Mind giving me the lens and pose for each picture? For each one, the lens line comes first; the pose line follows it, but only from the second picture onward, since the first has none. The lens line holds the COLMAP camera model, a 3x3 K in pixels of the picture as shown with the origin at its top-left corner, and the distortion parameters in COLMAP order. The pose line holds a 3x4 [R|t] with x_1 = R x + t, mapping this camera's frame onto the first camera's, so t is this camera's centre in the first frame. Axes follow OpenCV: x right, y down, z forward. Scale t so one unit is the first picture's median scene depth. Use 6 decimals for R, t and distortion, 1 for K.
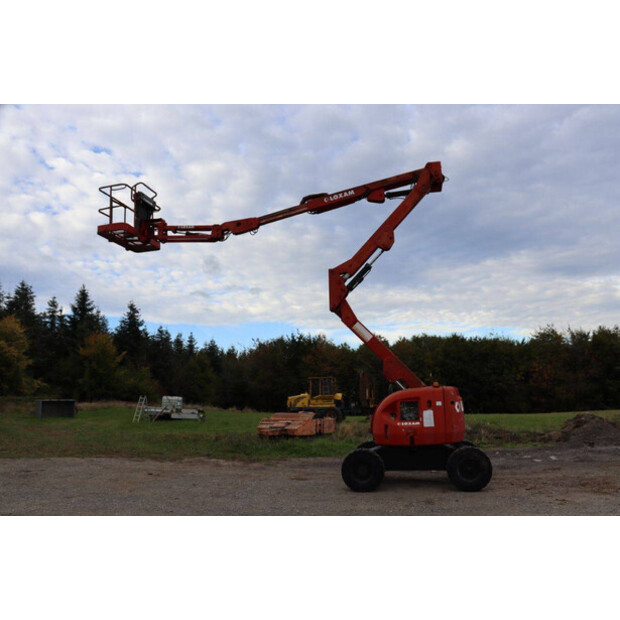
lens RADIAL K [[535.4, 0, 300.3], [0, 535.4, 306.7], [0, 0, 1]] dist [-0.140721, 0.068941]
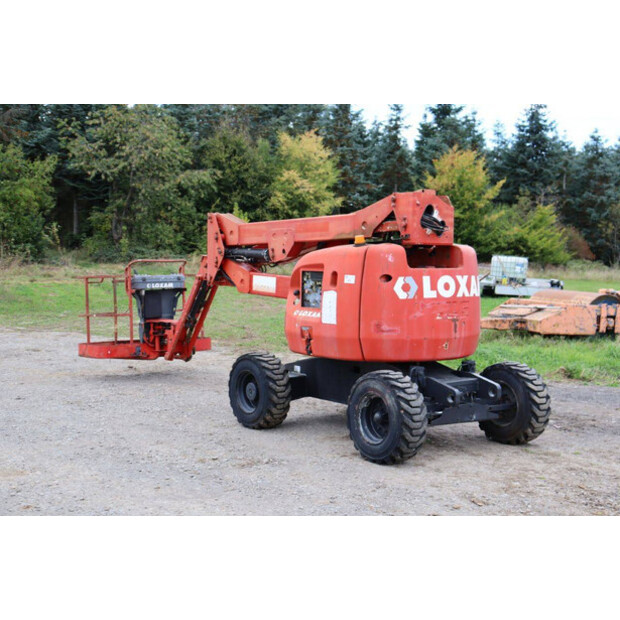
lens RADIAL K [[913.2, 0, 312.1], [0, 913.2, 310.2], [0, 0, 1]] dist [0.104381, 0.000000]
pose [[0.769404, 0.065668, -0.635378, 1.321129], [0.078971, 0.977291, 0.196635, 0.072902], [0.633862, -0.201468, 0.746746, 0.575726]]
